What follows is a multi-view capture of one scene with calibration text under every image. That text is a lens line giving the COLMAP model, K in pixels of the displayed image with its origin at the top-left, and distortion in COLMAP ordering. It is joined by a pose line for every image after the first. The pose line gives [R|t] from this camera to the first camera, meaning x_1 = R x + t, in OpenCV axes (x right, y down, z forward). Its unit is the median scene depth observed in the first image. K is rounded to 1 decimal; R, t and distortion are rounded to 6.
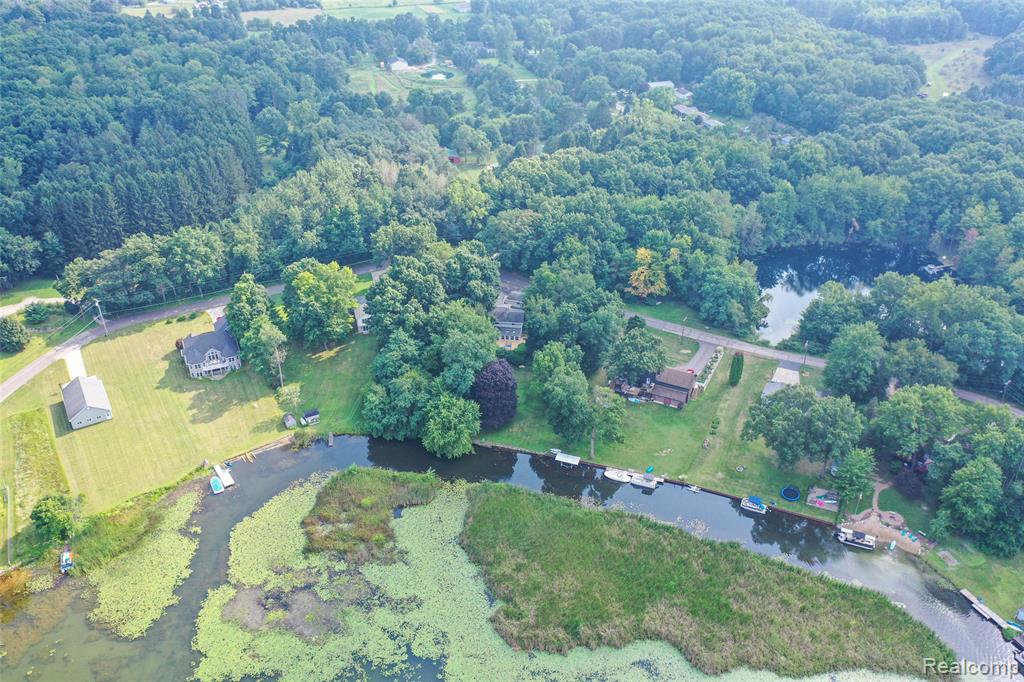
lens RADIAL K [[816.7, 0, 507.4], [0, 816.7, 346.7], [0, 0, 1]] dist [0.003069, 0.008065]
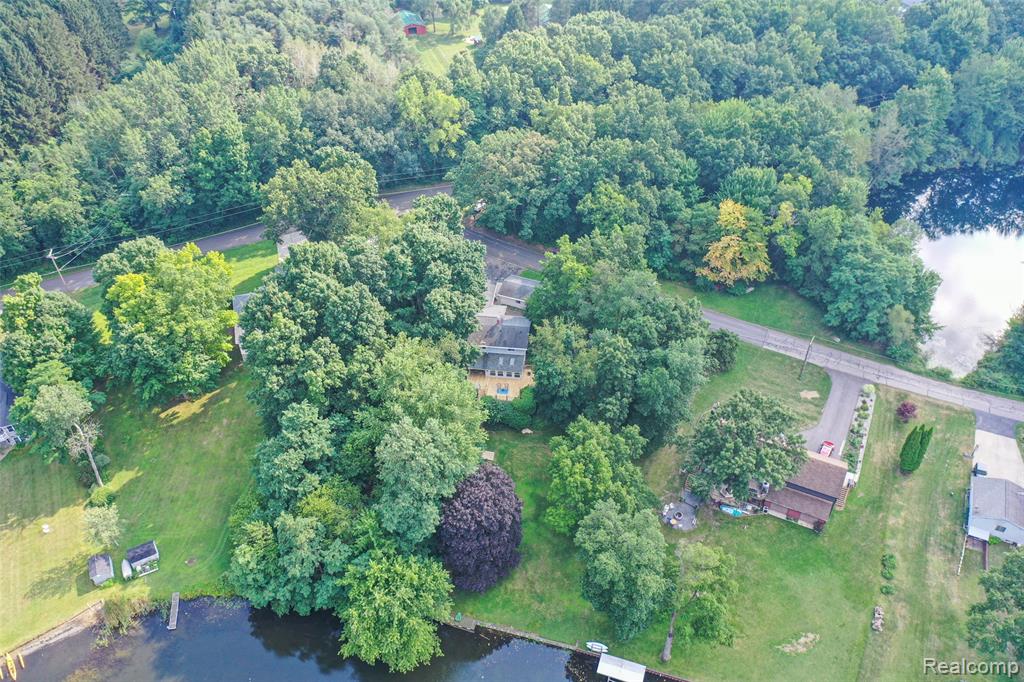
lens RADIAL K [[816.7, 0, 507.4], [0, 816.7, 346.7], [0, 0, 1]] dist [0.003069, 0.008065]
pose [[0.999853, -0.014757, 0.008755, -0.000024], [0.013043, 0.985175, 0.171057, -0.120076], [-0.011149, -0.170918, 0.985222, 0.407368]]
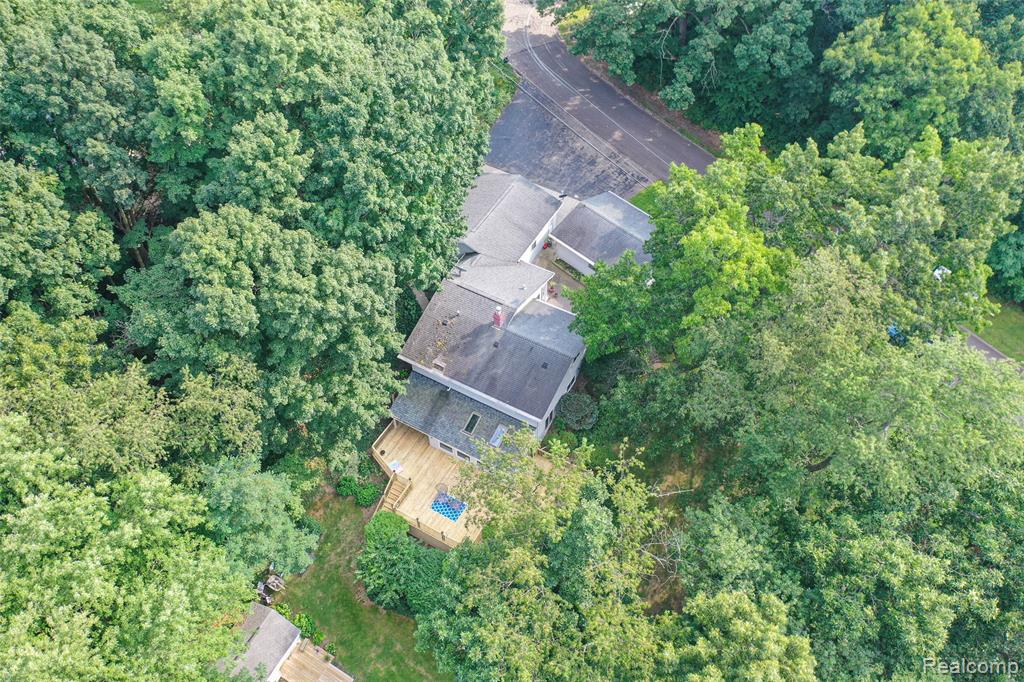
lens RADIAL K [[816.7, 0, 507.4], [0, 816.7, 346.7], [0, 0, 1]] dist [0.003069, 0.008065]
pose [[0.932477, 0.281169, -0.226782, 0.048519], [-0.182885, 0.908868, 0.374849, -0.112835], [0.311511, -0.308064, 0.898920, 0.766042]]
